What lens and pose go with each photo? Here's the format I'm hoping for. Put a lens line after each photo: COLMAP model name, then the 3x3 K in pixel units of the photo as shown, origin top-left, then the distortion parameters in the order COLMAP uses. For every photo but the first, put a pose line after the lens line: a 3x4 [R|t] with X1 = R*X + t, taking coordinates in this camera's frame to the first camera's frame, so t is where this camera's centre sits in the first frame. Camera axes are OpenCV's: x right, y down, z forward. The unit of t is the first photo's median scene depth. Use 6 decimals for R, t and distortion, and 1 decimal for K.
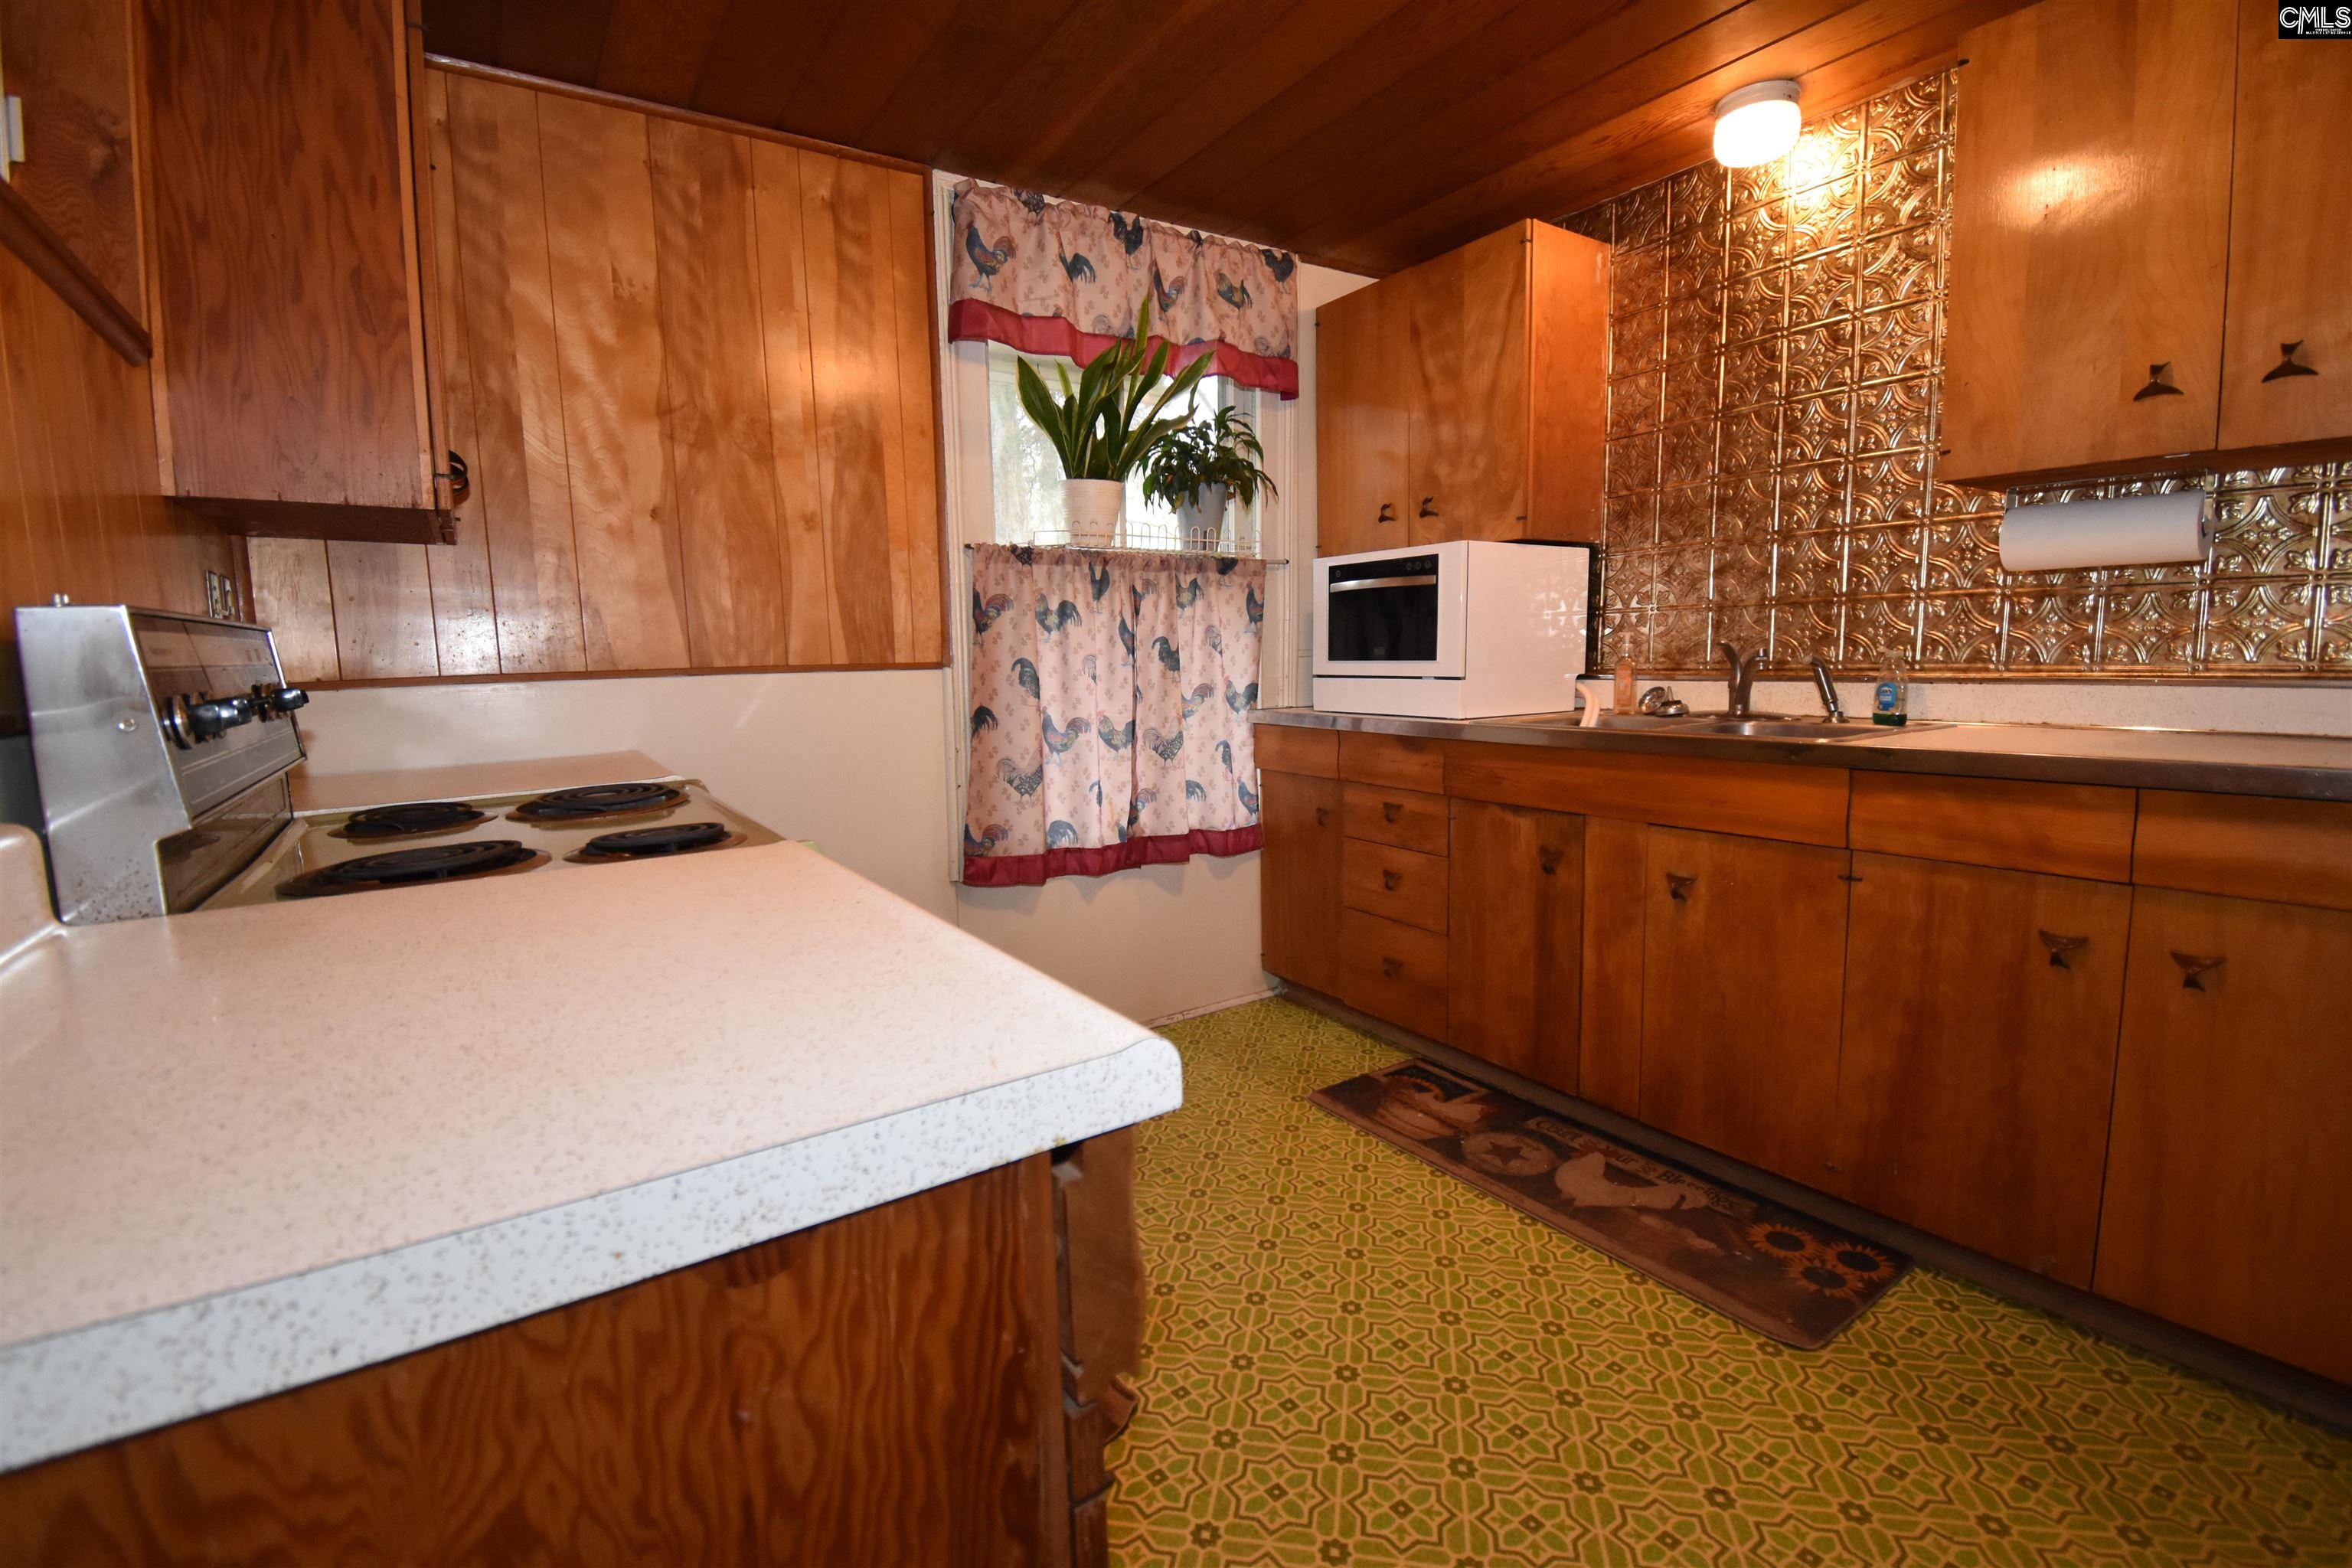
lens RADIAL K [[1033.6, 0, 1176.0], [0, 1033.6, 784.0], [0, 0, 1]] dist [0.021953, -0.026751]
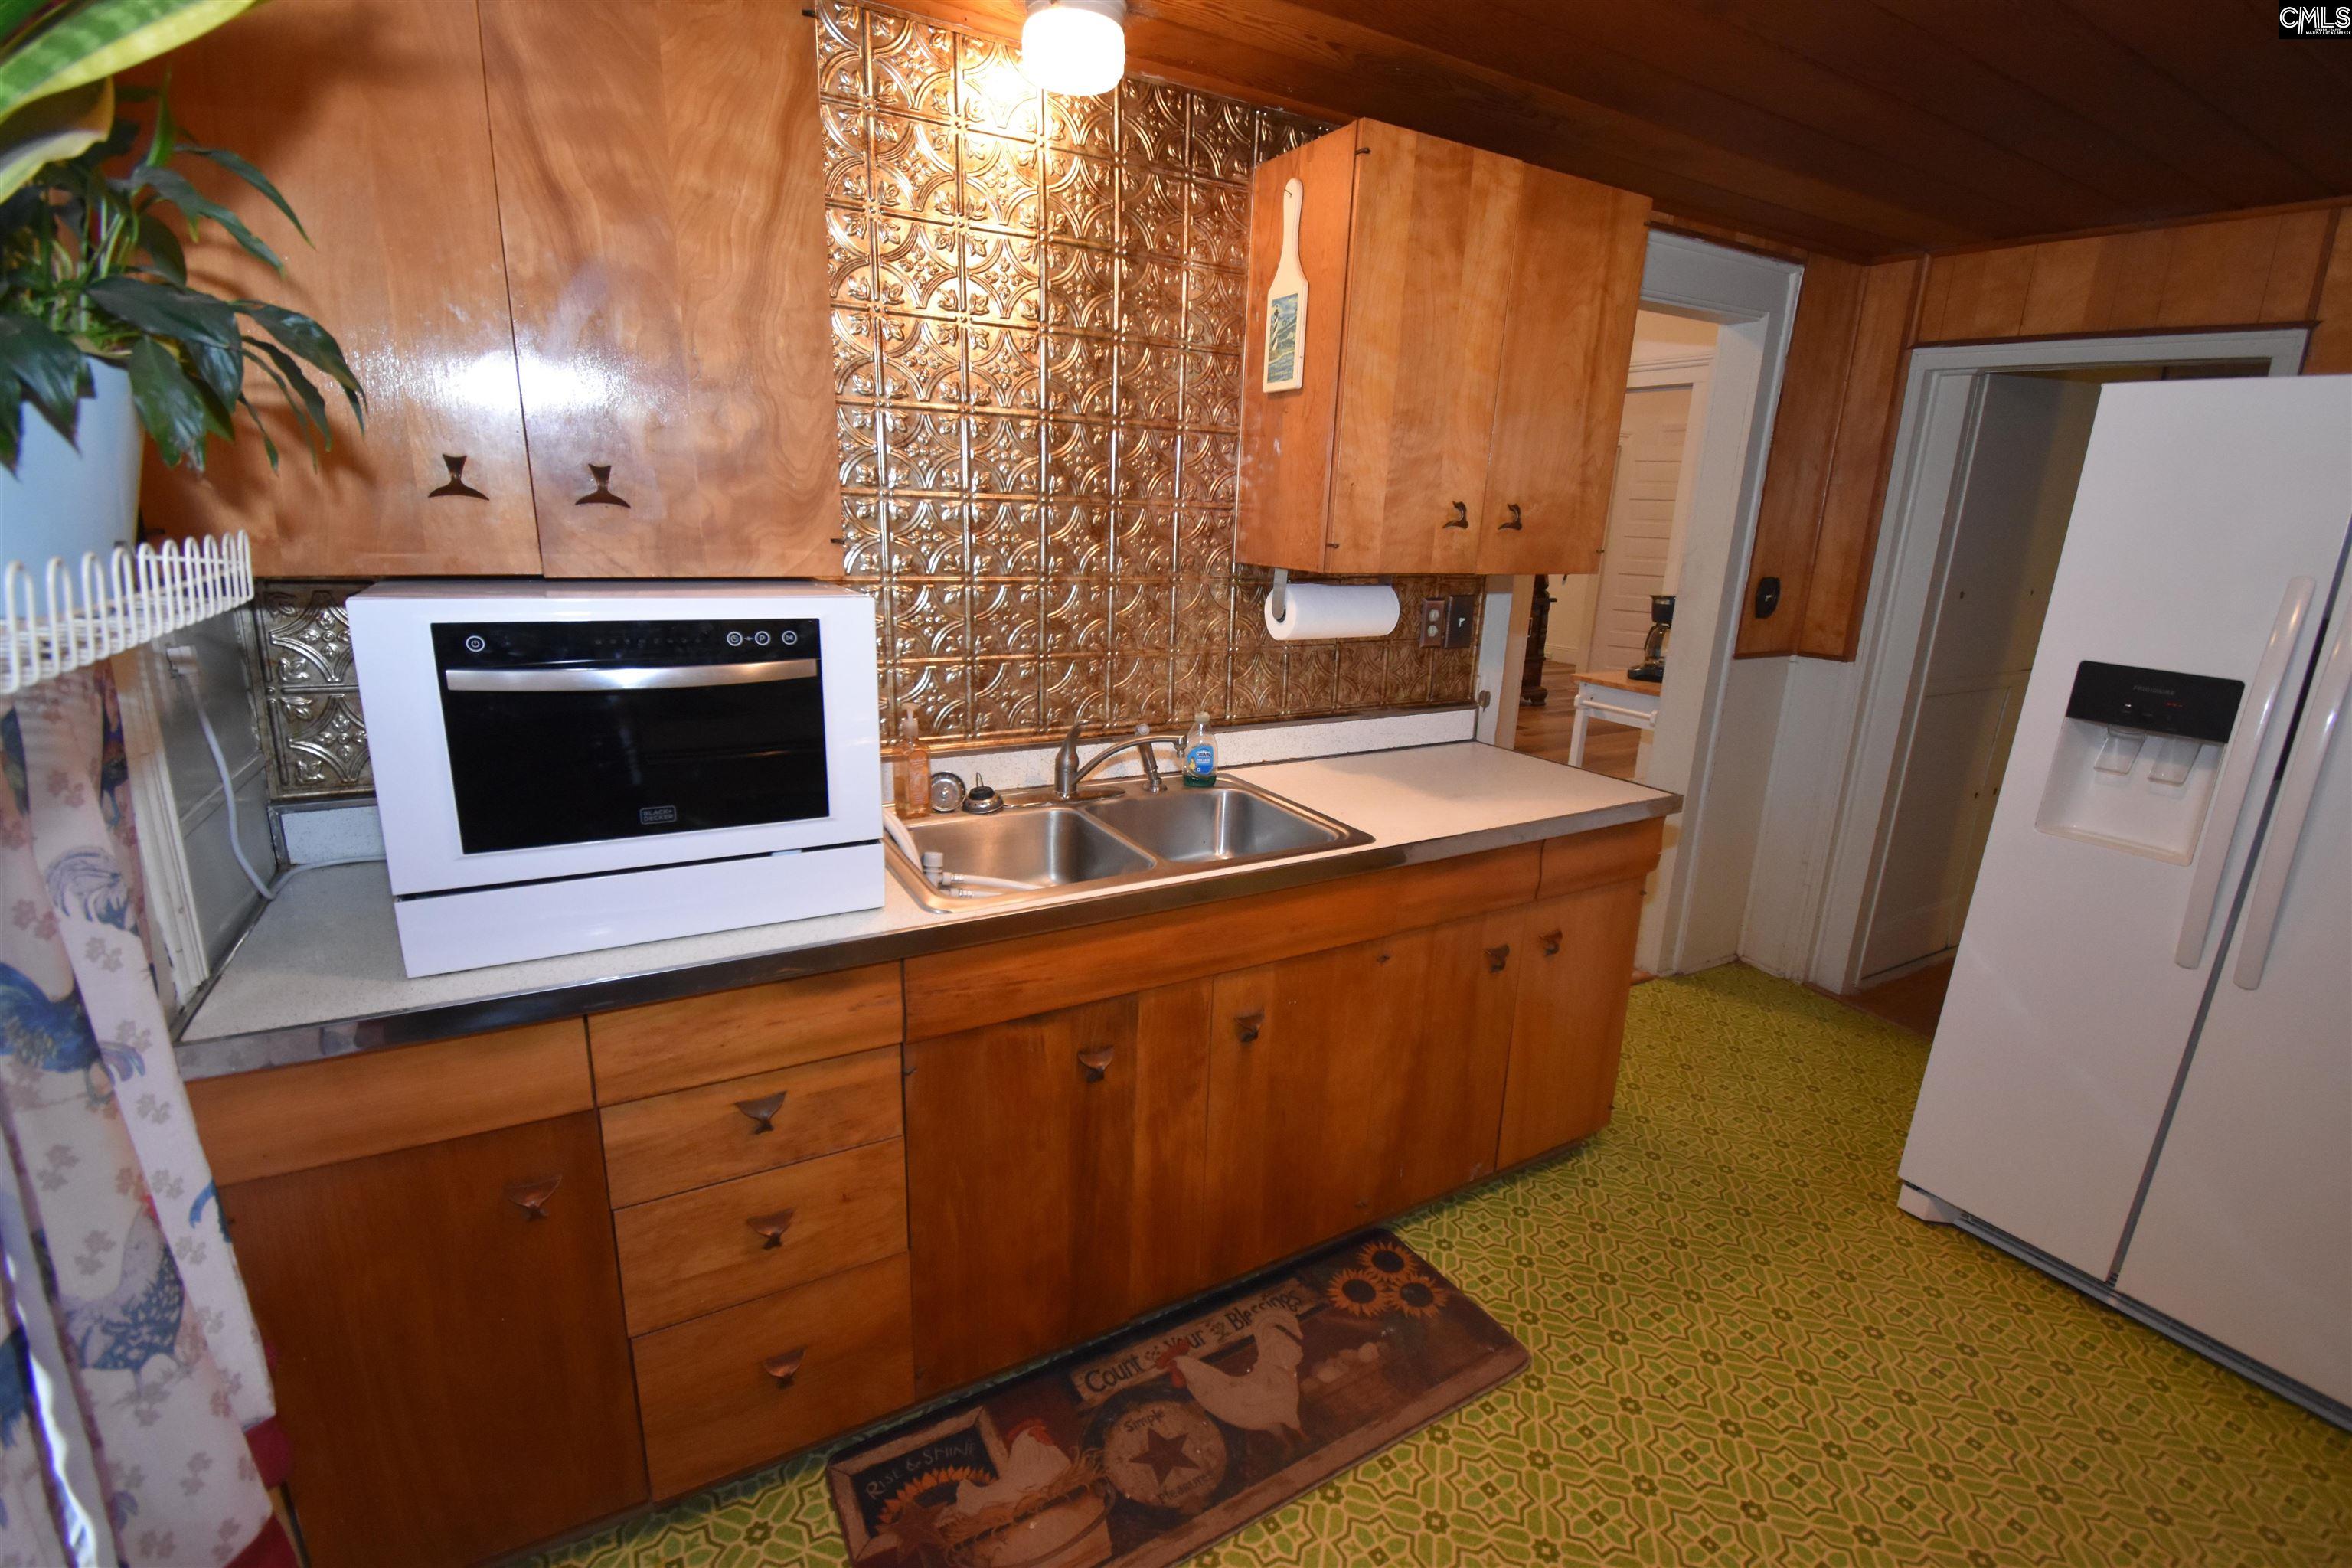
lens RADIAL K [[1033.6, 0, 1176.0], [0, 1033.6, 784.0], [0, 0, 1]] dist [0.021953, -0.026751]
pose [[0.057483, -0.241092, 0.968798, -0.288864], [0.080448, 0.968366, 0.236211, -0.286740], [-0.995100, 0.064360, 0.075060, 0.909991]]
